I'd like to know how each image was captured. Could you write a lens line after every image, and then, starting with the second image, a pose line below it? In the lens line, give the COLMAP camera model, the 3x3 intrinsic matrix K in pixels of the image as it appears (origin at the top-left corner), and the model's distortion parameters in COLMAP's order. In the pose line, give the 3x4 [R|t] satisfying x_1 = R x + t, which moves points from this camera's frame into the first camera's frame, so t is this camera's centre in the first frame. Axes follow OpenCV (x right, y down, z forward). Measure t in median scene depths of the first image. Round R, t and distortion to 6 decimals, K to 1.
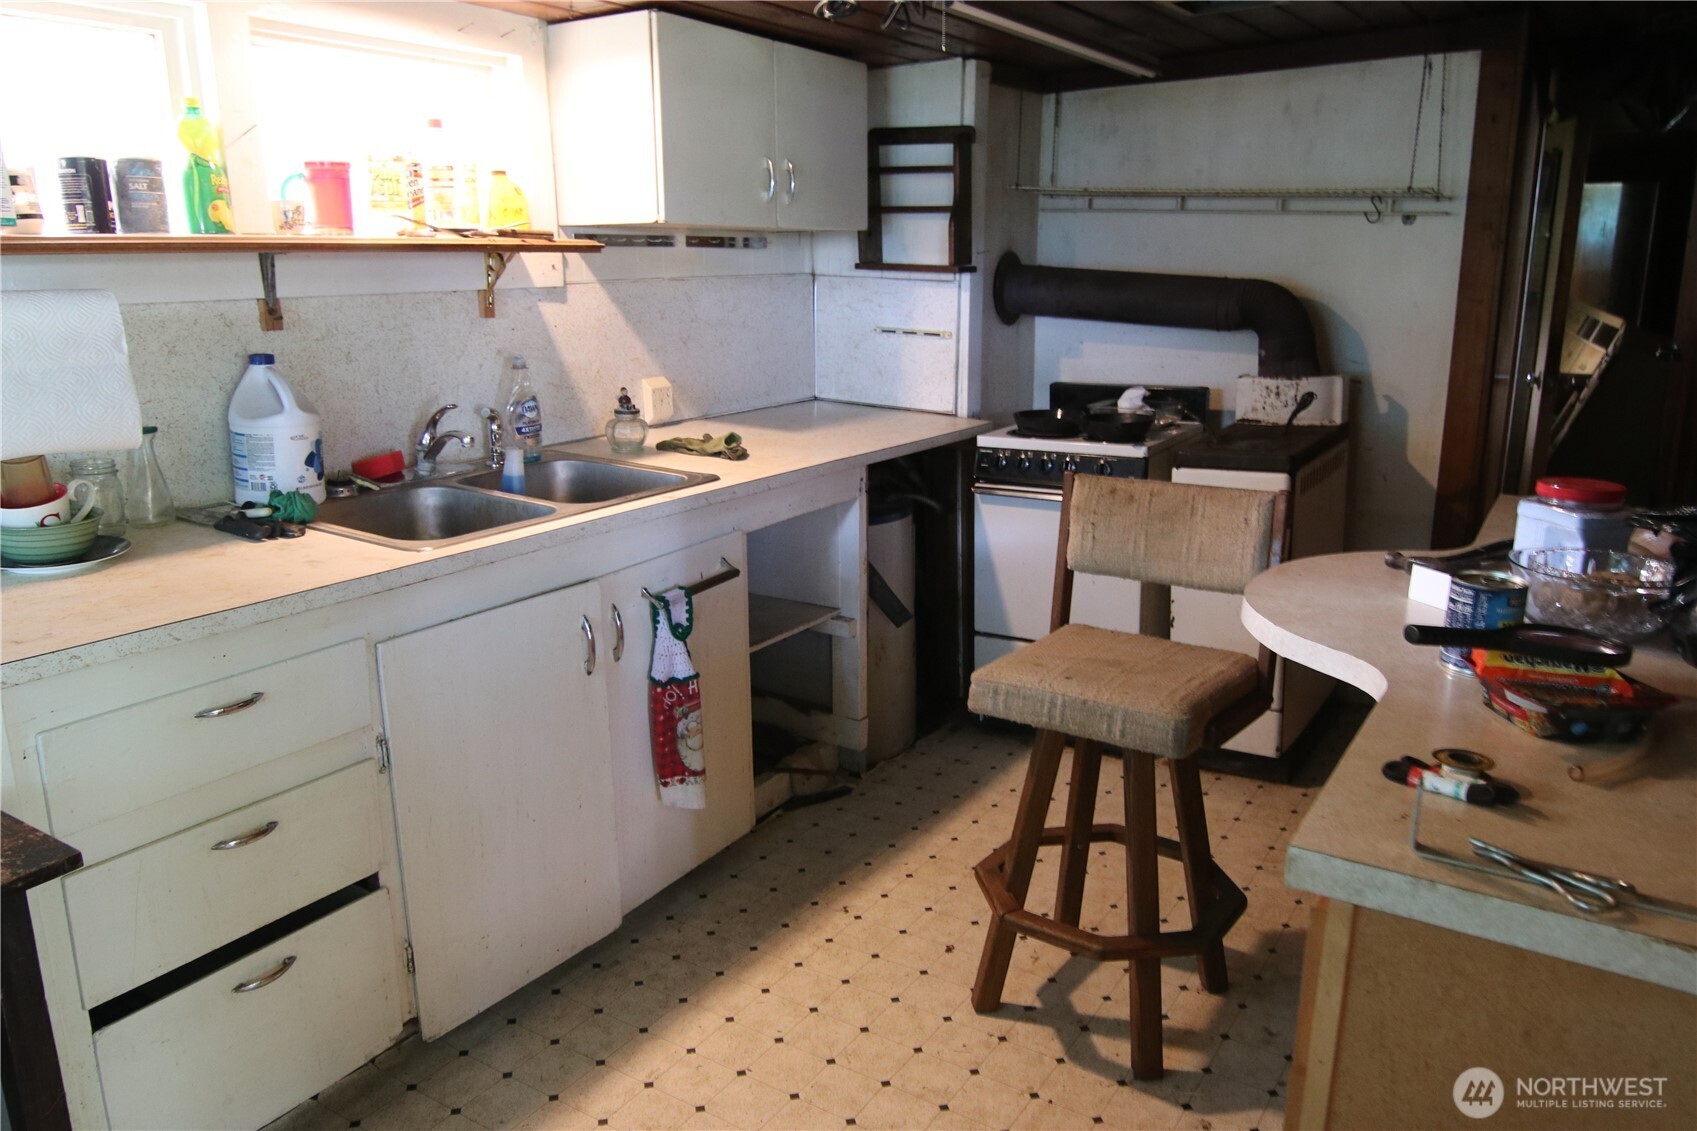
lens RADIAL K [[1219.2, 0, 843.3], [0, 1219.2, 563.0], [0, 0, 1]] dist [-0.001609, -0.014728]
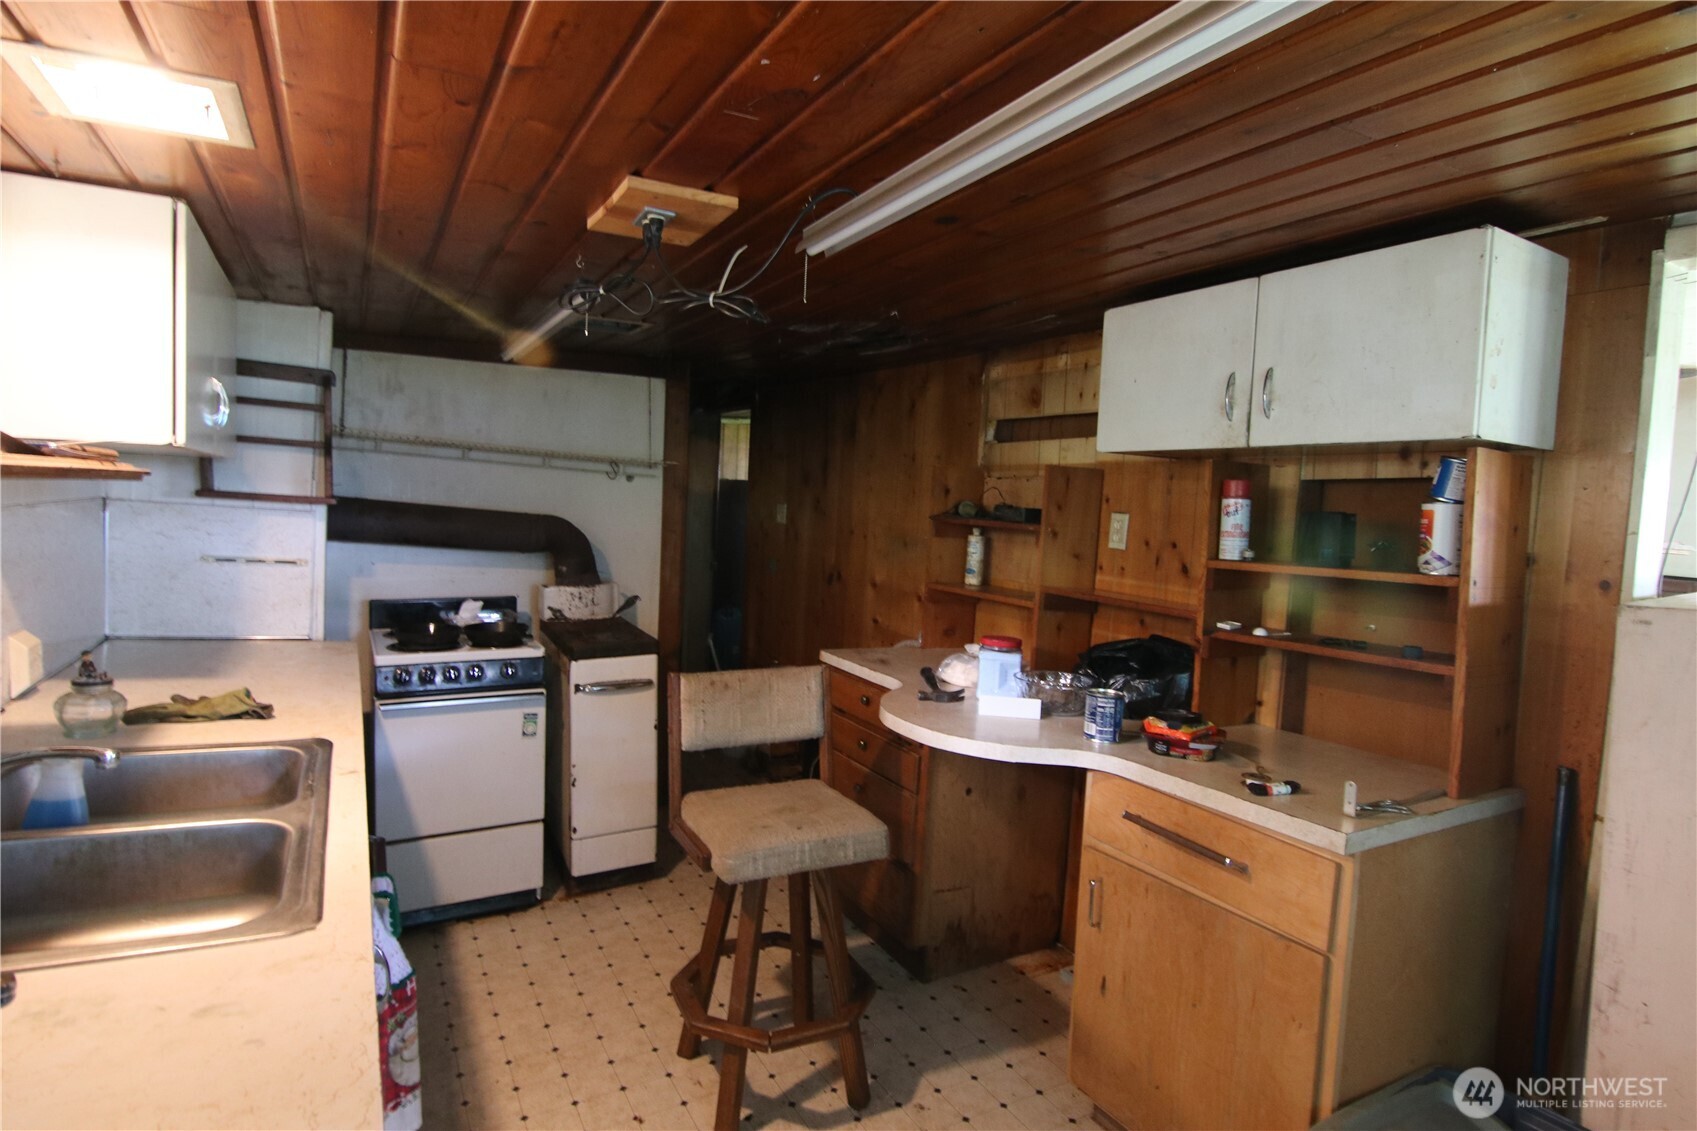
lens RADIAL K [[864.7, 0, 837.9], [0, 864.7, 562.1], [0, 0, 1]] dist [-0.013654, -0.005538]
pose [[0.463763, -0.031304, 0.885406, -0.361349], [0.166955, 0.984558, -0.052639, -0.078000], [-0.870086, 0.172235, 0.461828, 0.289662]]
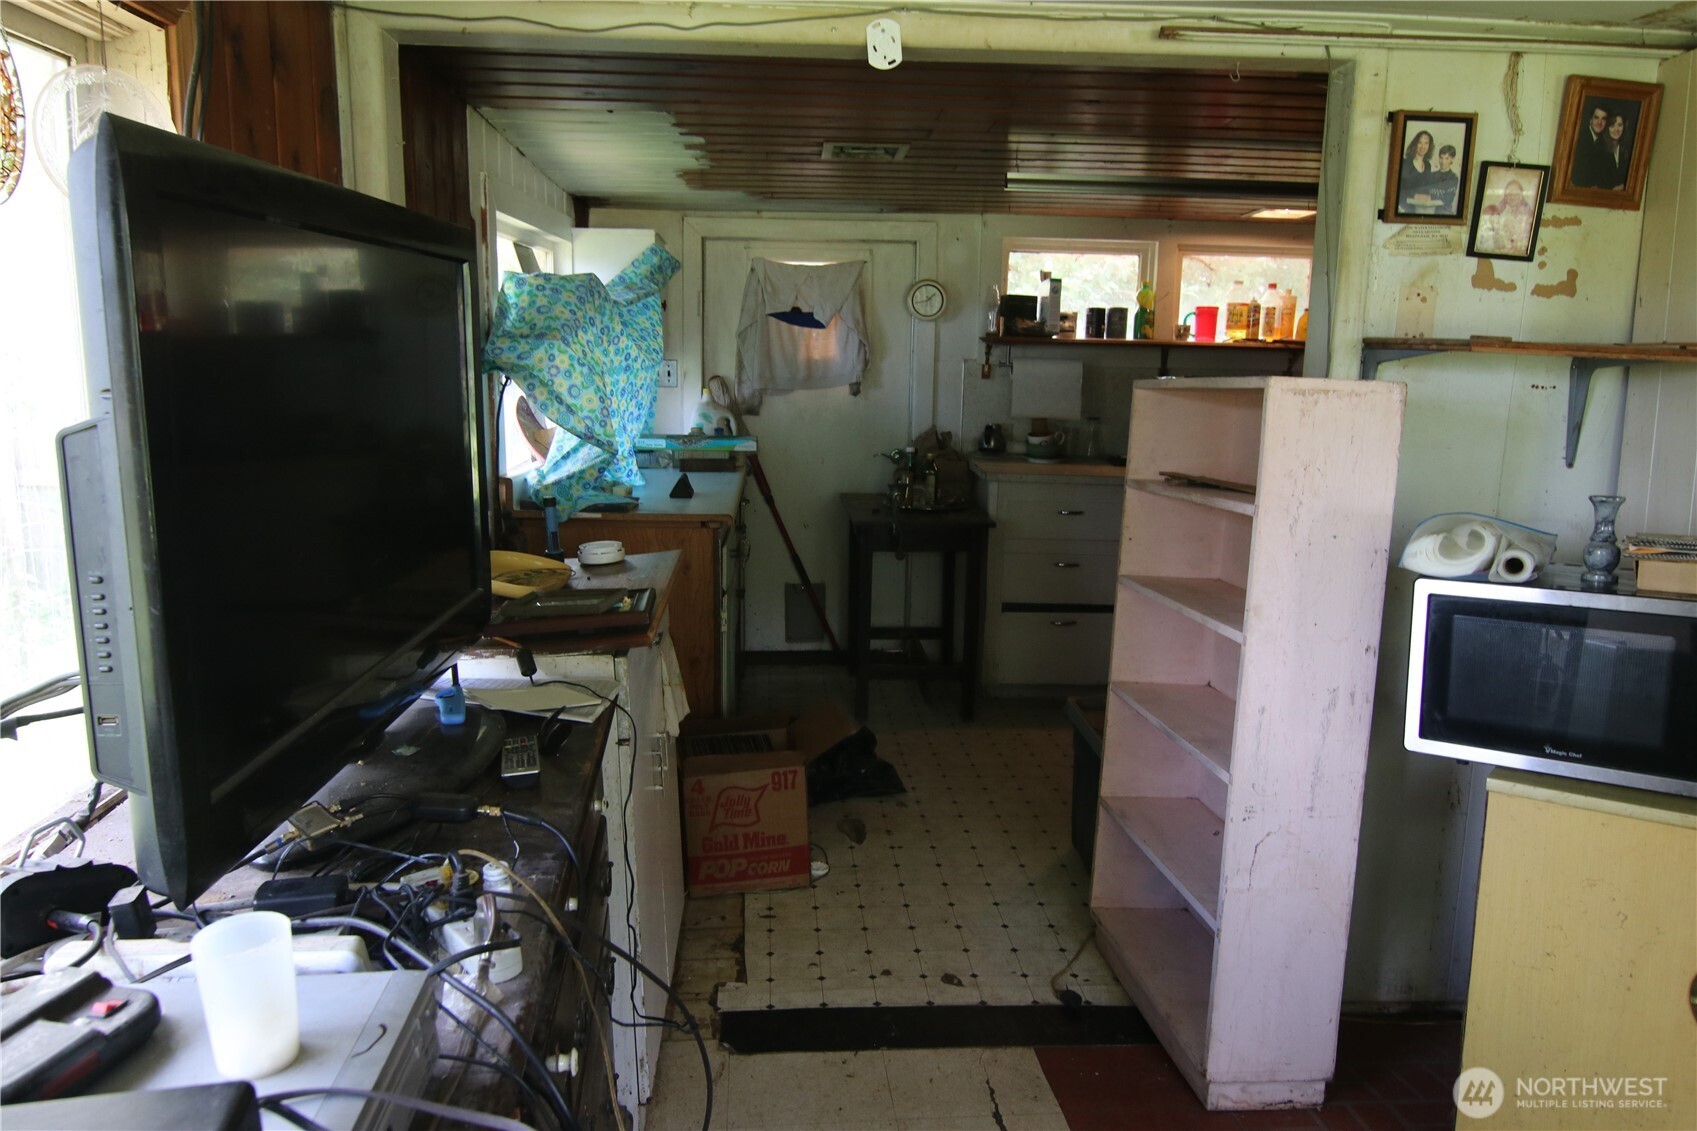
lens RADIAL K [[1219.2, 0, 848.0], [0, 1219.2, 566.8], [0, 0, 1]] dist [-0.001609, -0.014728]
pose [[0.609240, 0.169163, -0.774732, 0.540995], [-0.221466, 0.974404, 0.038603, 0.098949], [0.761432, 0.148059, 0.631110, -0.440494]]
